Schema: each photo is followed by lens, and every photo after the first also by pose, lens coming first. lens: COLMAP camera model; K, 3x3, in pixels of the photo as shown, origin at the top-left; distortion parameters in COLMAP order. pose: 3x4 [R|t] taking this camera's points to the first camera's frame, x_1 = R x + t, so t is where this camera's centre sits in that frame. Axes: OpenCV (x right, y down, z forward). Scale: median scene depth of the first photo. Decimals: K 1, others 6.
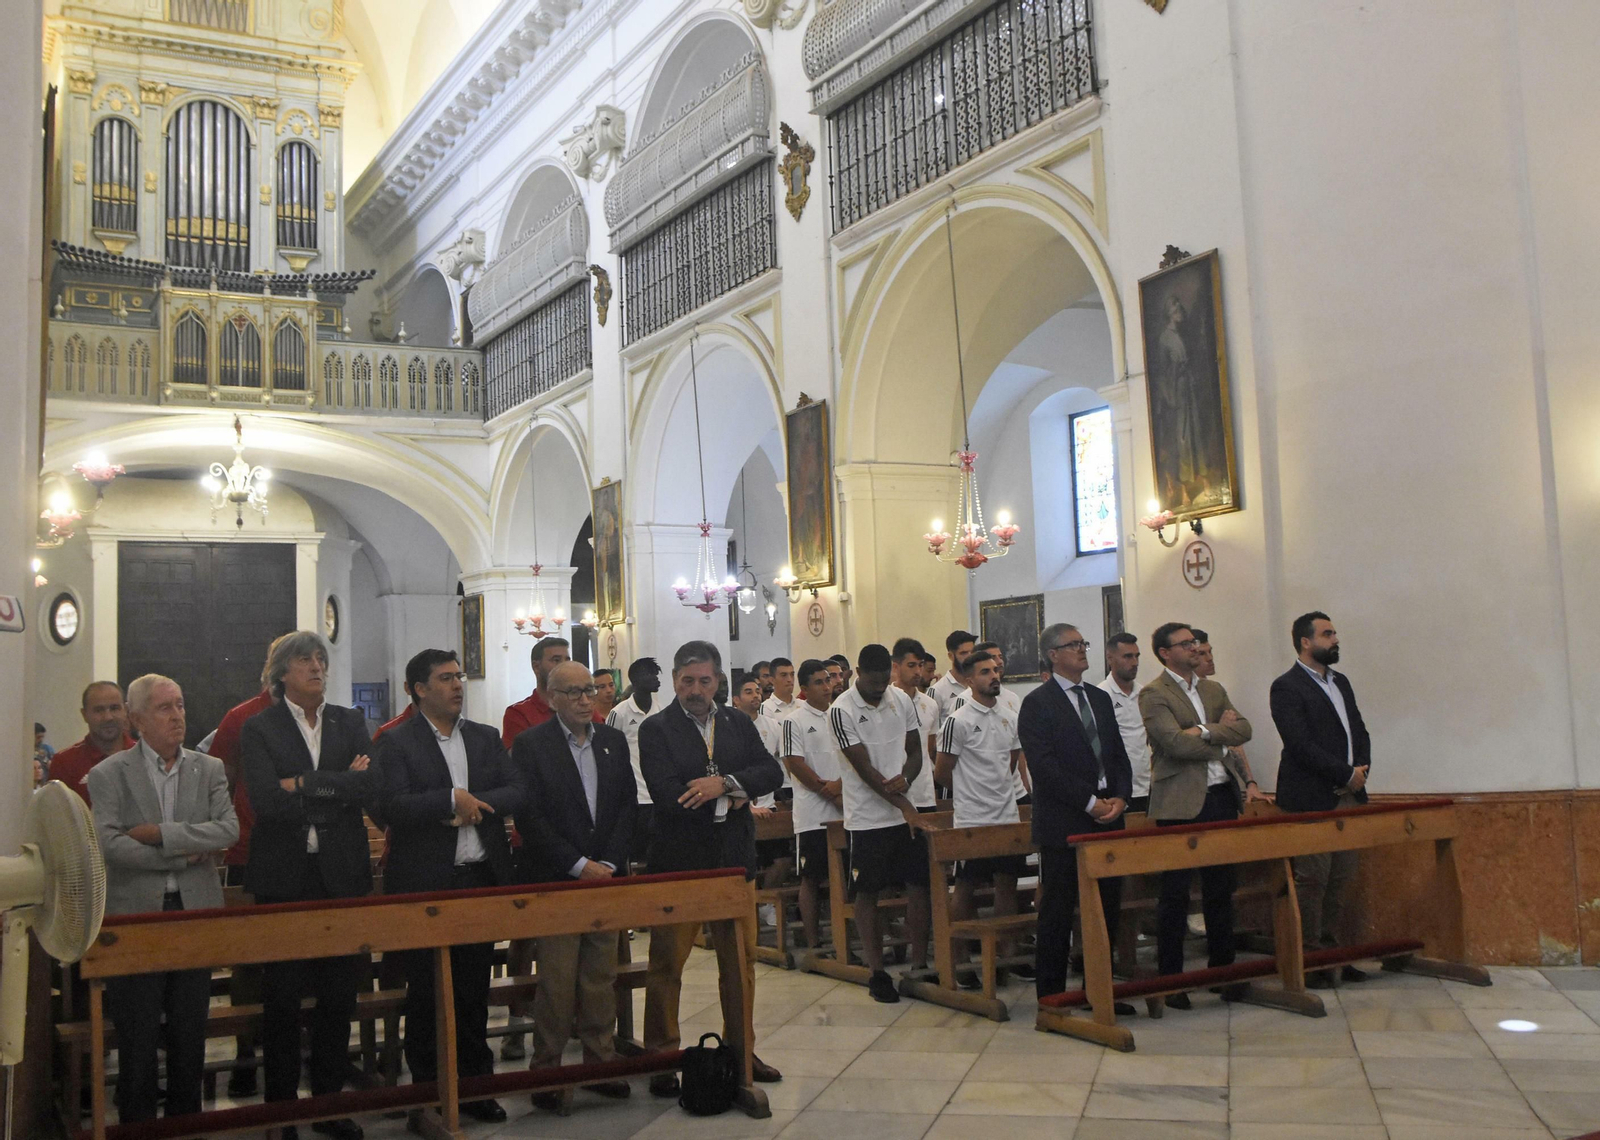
lens RADIAL K [[1586.3, 0, 728.0], [0, 1586.3, 538.9], [0, 0, 1]] dist [-0.010996, -0.017720]
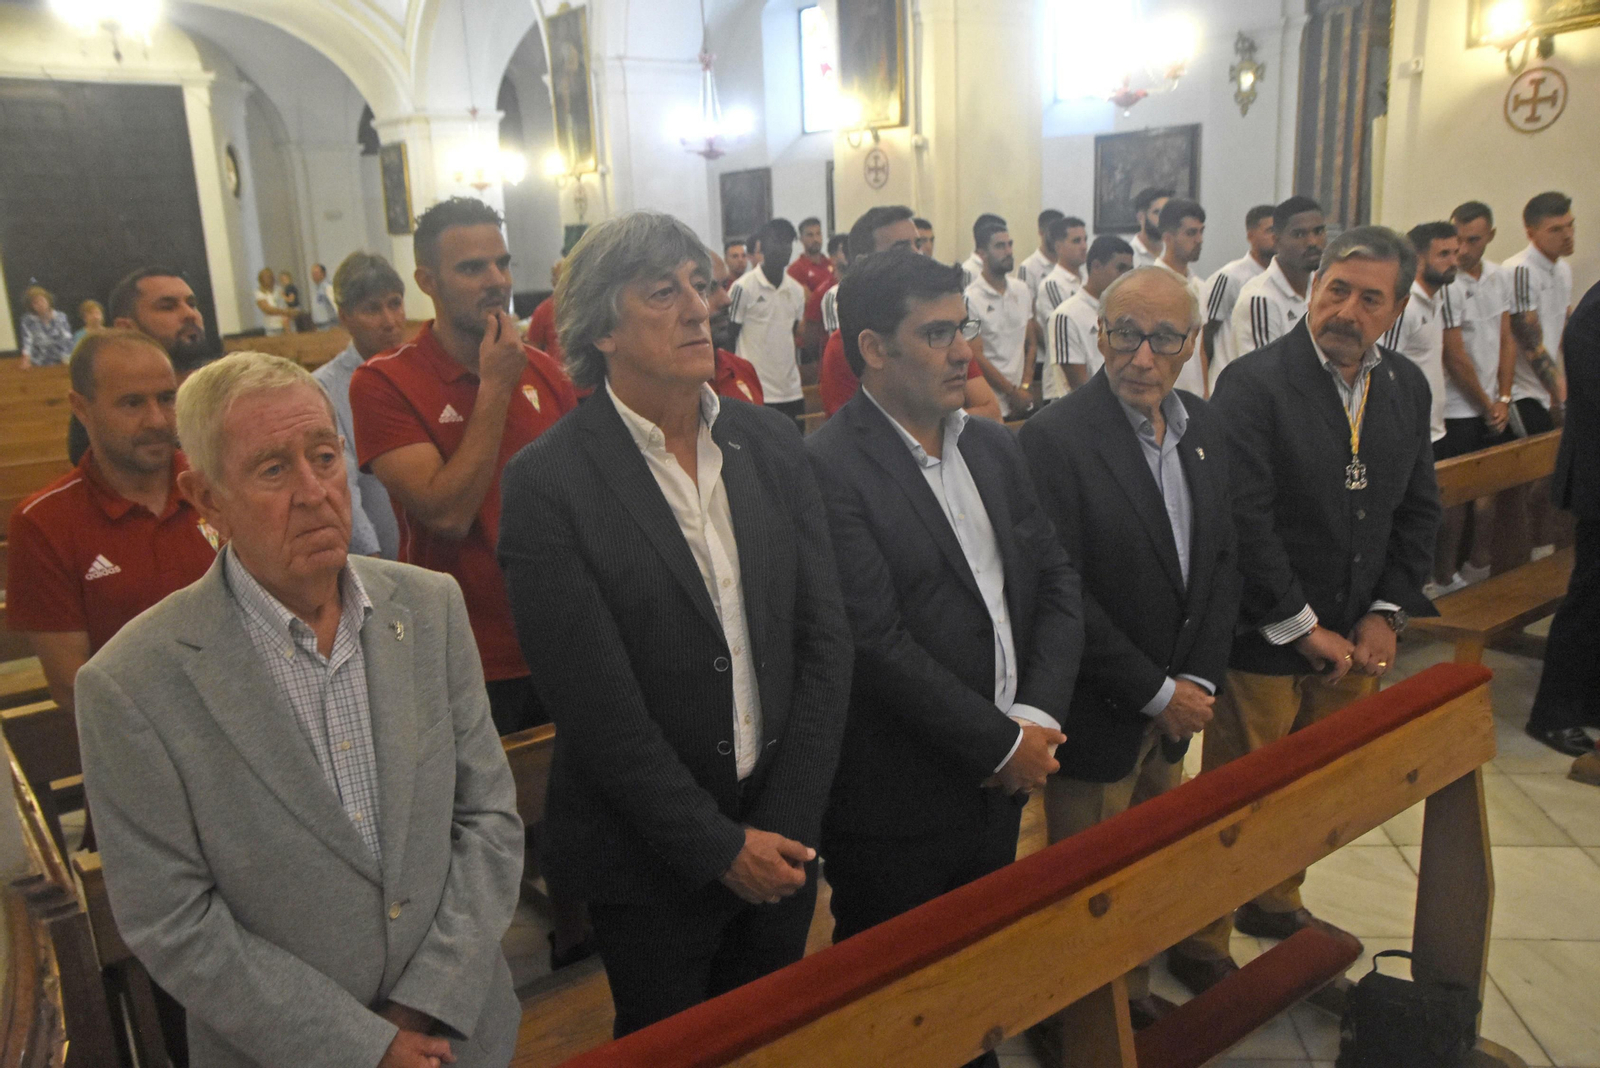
lens RADIAL K [[1294.7, 0, 805.2], [0, 1294.7, 498.4], [0, 0, 1]] dist [-0.082865, 0.069921]
pose [[0.979689, -0.049297, 0.194368, -0.100370], [-0.010676, 0.955111, 0.296054, 0.012600], [-0.200238, -0.292116, 0.935186, 0.245969]]
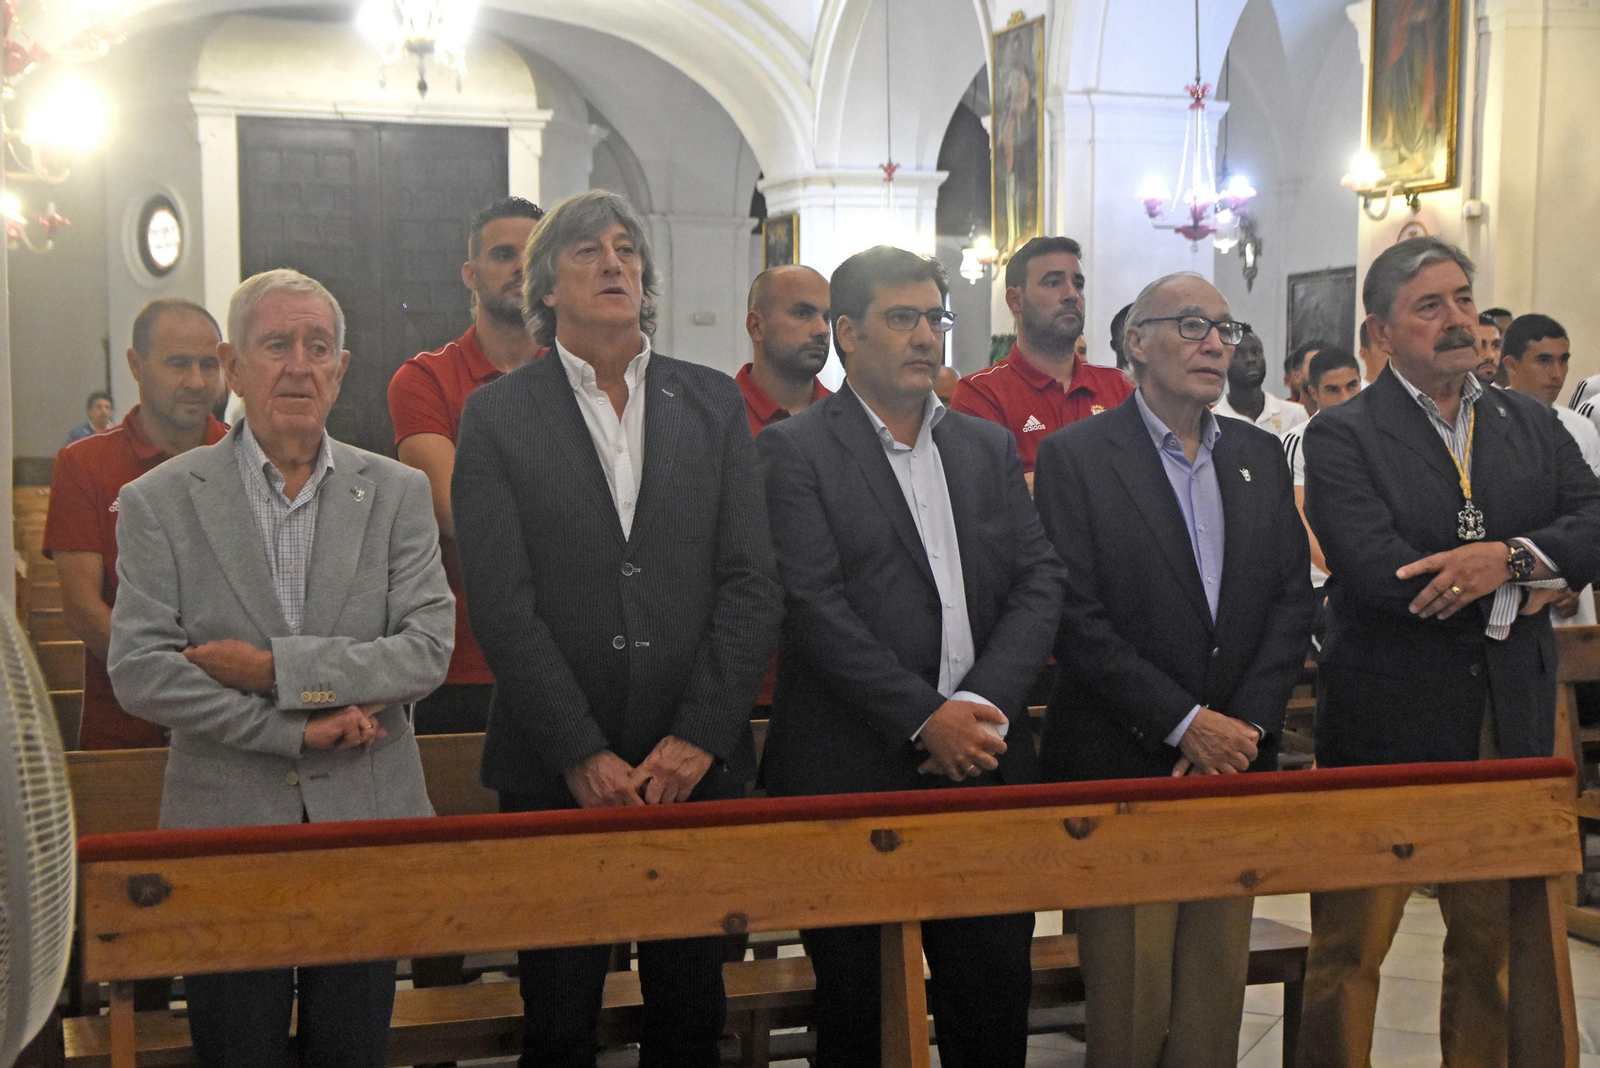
lens RADIAL K [[2206.6, 0, 800.0], [0, 2206.6, 534.0], [0, 0, 1]] dist [0.084859, 0.027750]
pose [[0.991323, 0.037732, -0.125914, -0.046772], [-0.016370, 0.985896, 0.166556, 0.017711], [0.130423, -0.163050, 0.977959, 0.143612]]
